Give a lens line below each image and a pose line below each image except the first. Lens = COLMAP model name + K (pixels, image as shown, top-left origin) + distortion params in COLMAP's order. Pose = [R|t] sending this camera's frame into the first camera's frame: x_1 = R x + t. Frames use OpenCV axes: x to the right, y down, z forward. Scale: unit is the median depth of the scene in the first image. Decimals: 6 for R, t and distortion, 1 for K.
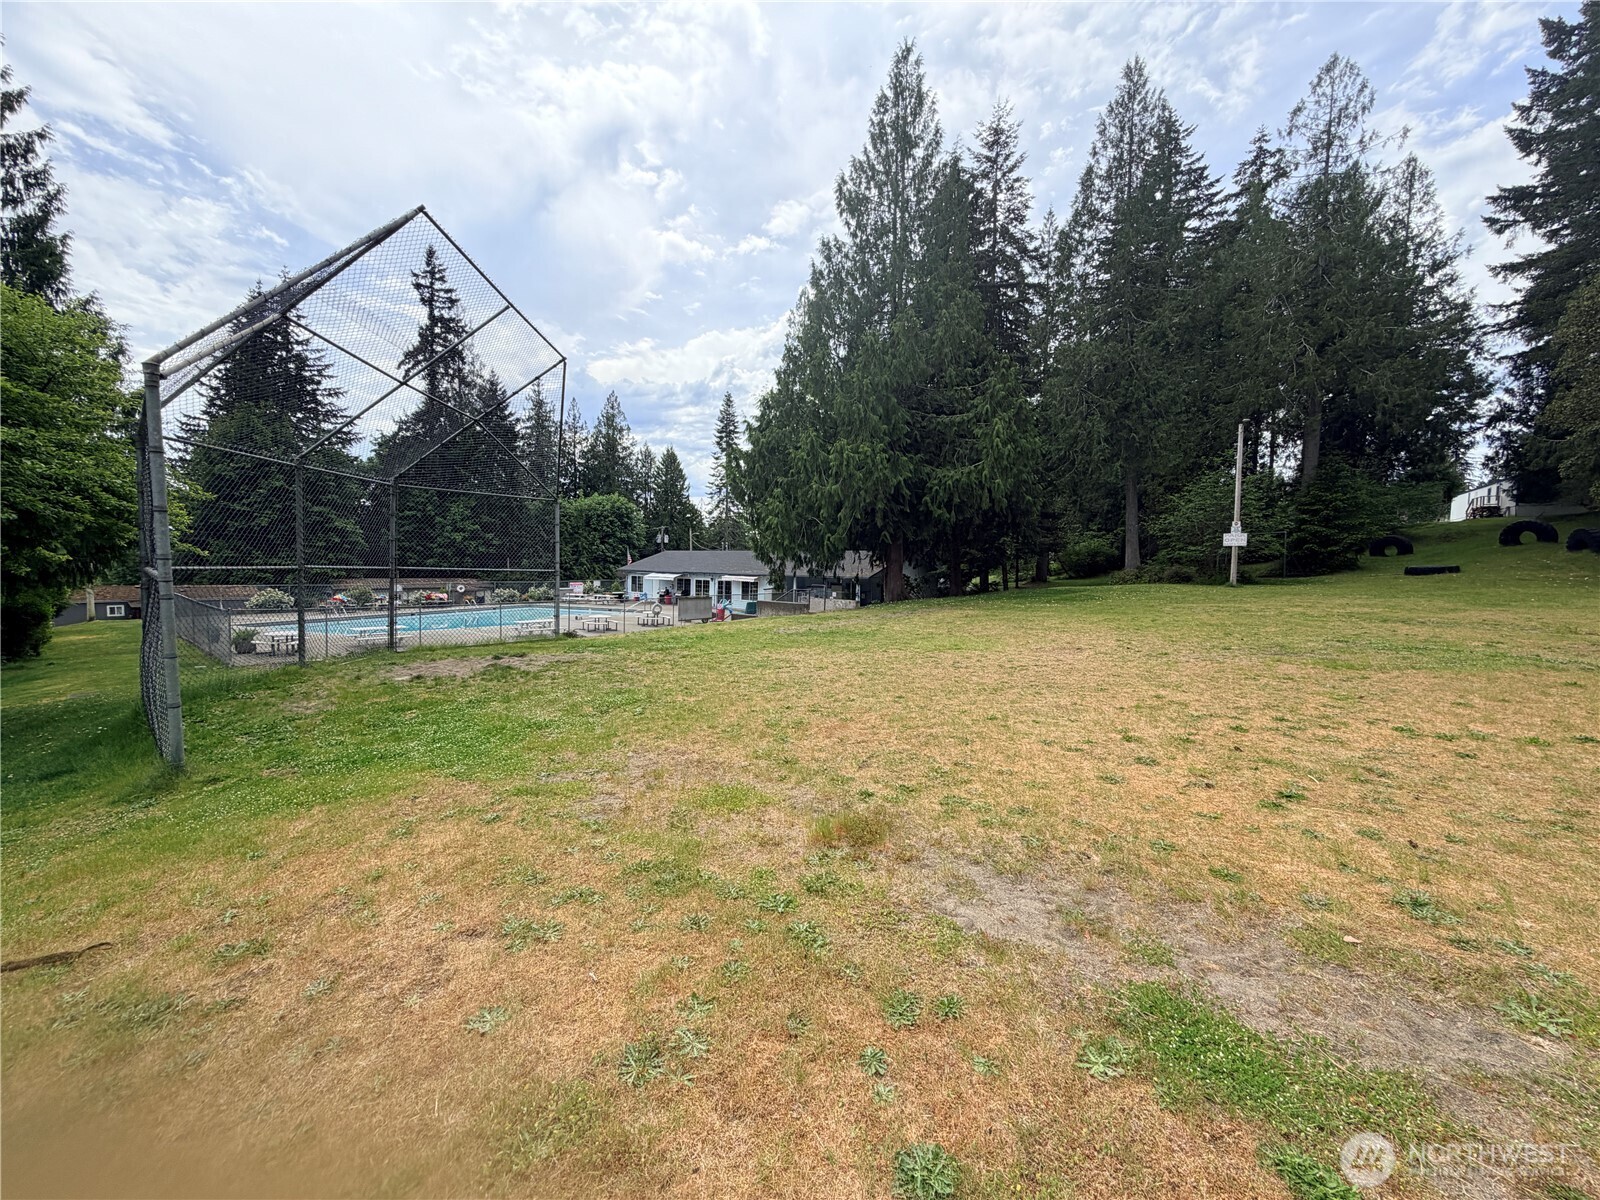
lens RADIAL K [[645.3, 0, 798.8], [0, 645.3, 602.3], [0, 0, 1]] dist [0.001337, 0.000199]
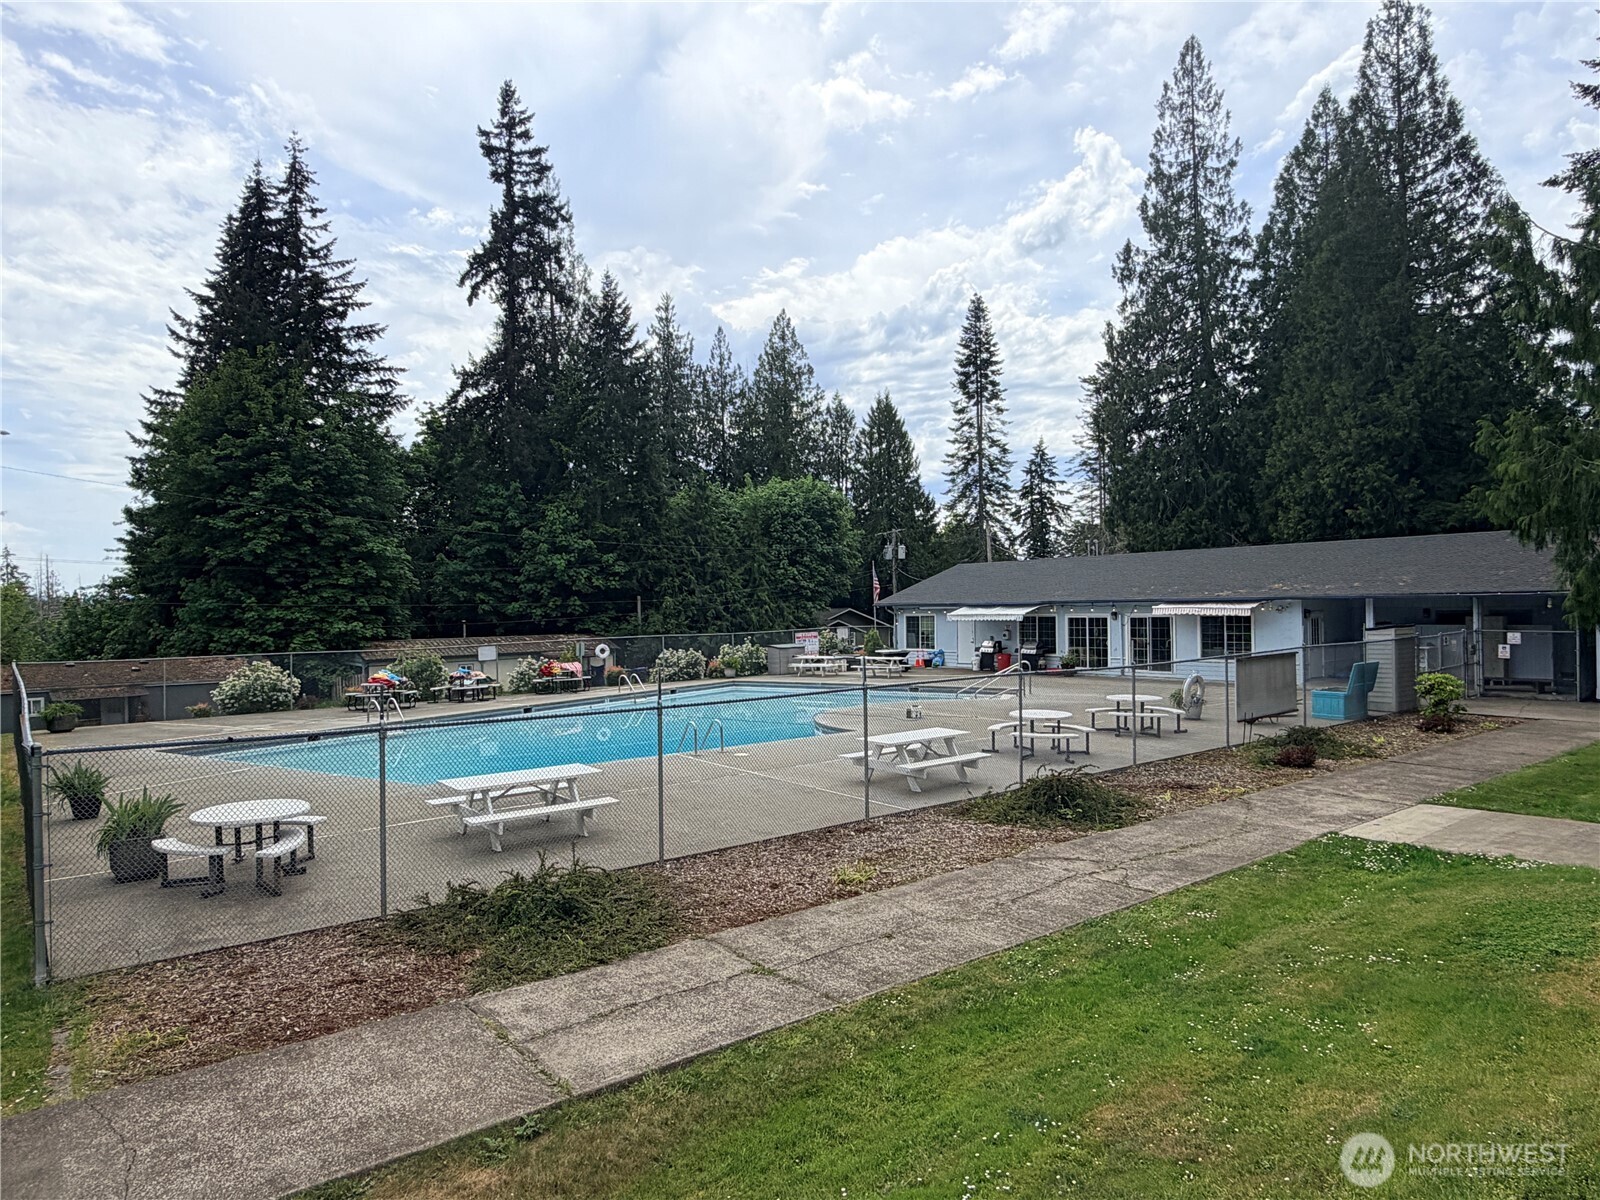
lens RADIAL K [[997.2, 0, 796.8], [0, 997.2, 609.6], [0, 0, 1]] dist [-0.002014, -0.002427]
pose [[0.977554, -0.036906, -0.207428, -0.134314], [0.025510, 0.998028, -0.057349, -0.003512], [0.209135, 0.050770, 0.976568, 0.178364]]
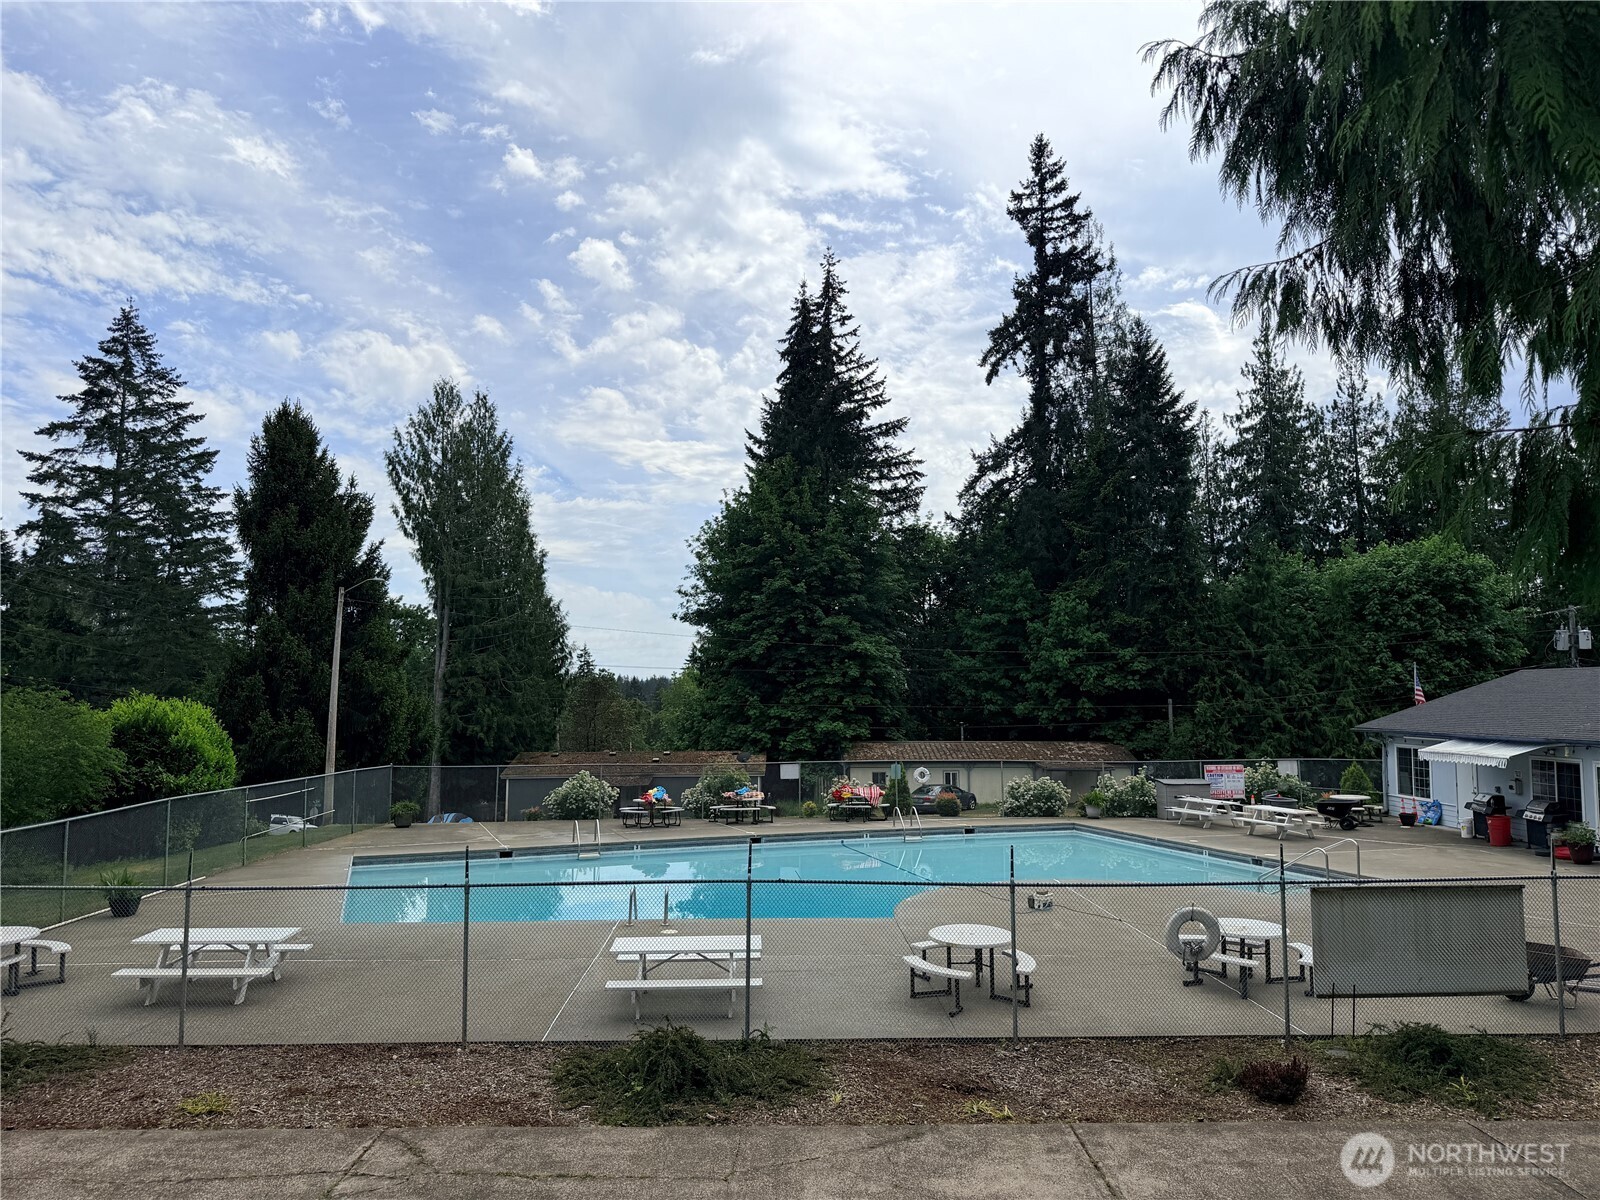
lens RADIAL K [[1107.7, 0, 800.0], [0, 1107.7, 600.0], [0, 0, 1]] dist [0.156298, -0.275611]
pose [[0.647511, -0.085845, -0.757205, -0.003905], [-0.030489, 0.989921, -0.138300, -0.019081], [0.761446, 0.112638, 0.638368, 0.271639]]
